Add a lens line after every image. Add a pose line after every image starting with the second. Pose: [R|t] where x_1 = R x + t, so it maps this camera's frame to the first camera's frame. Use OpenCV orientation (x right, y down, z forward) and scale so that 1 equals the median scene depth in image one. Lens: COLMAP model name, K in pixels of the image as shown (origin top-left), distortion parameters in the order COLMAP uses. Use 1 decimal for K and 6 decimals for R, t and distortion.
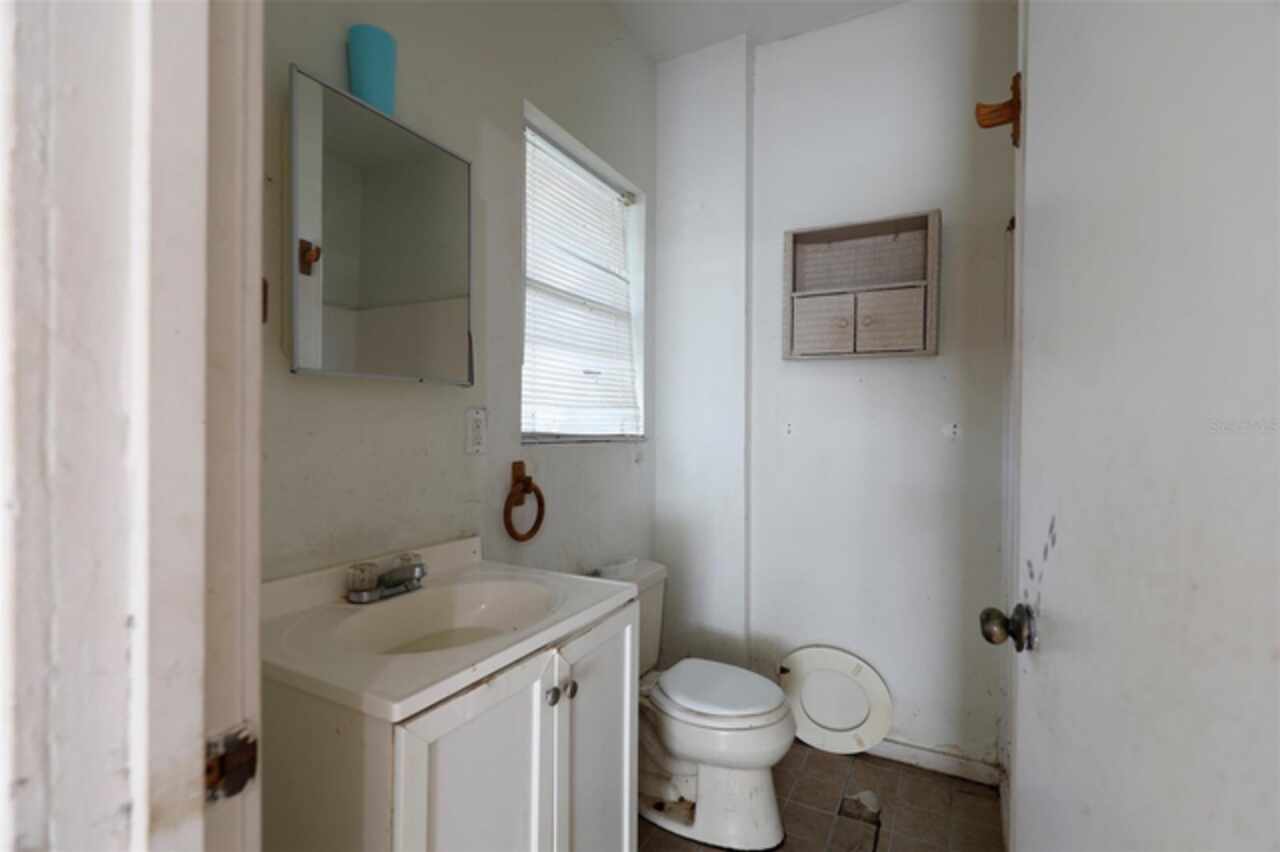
lens RADIAL K [[590.4, 0, 640.0], [0, 590.4, 426.0], [0, 0, 1]] dist [0.000540, 0.000179]
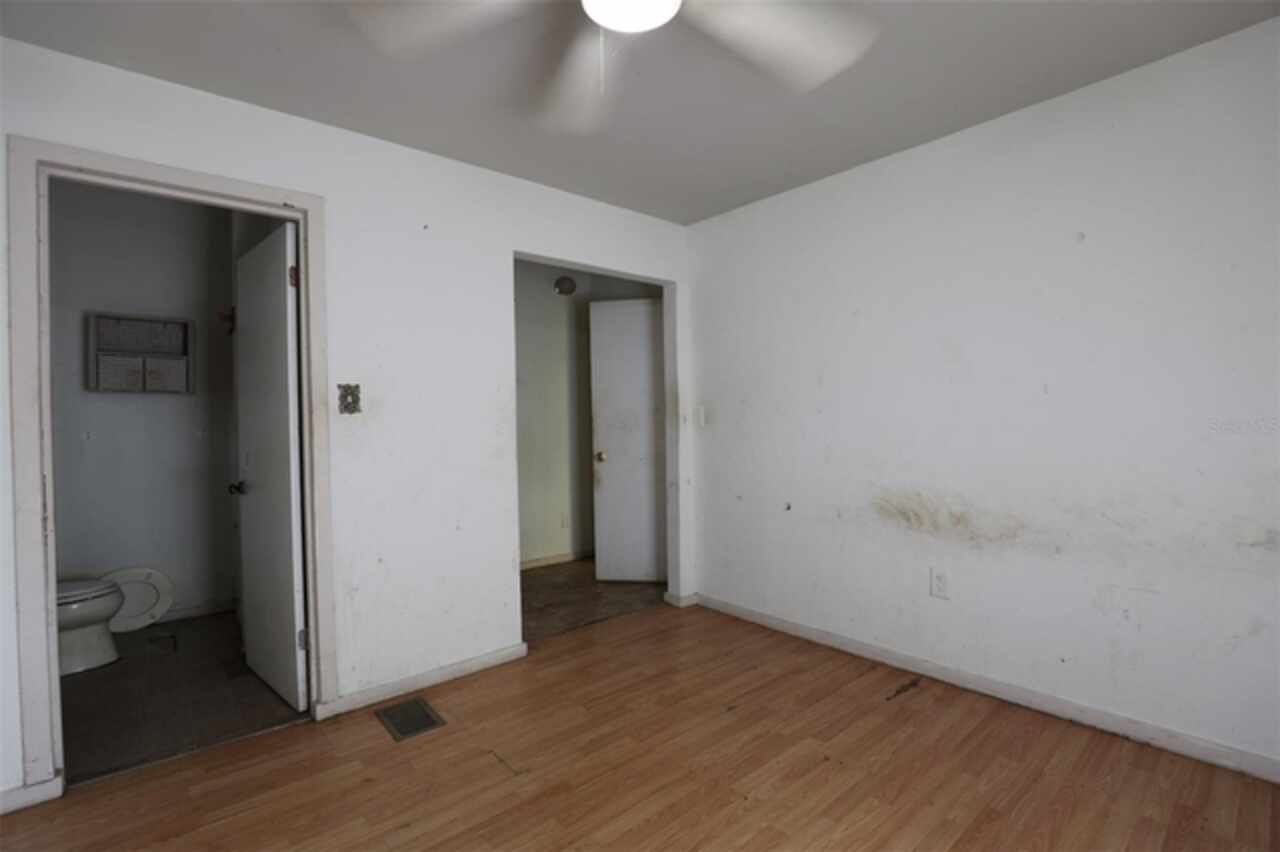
lens RADIAL K [[586.8, 0, 642.9], [0, 586.8, 429.8], [0, 0, 1]] dist [-0.036475, 0.005090]
pose [[0.379835, -0.020170, 0.924834, -0.653341], [0.022420, 0.999669, 0.012595, 0.004682], [-0.924783, 0.015951, 0.380161, -1.022661]]
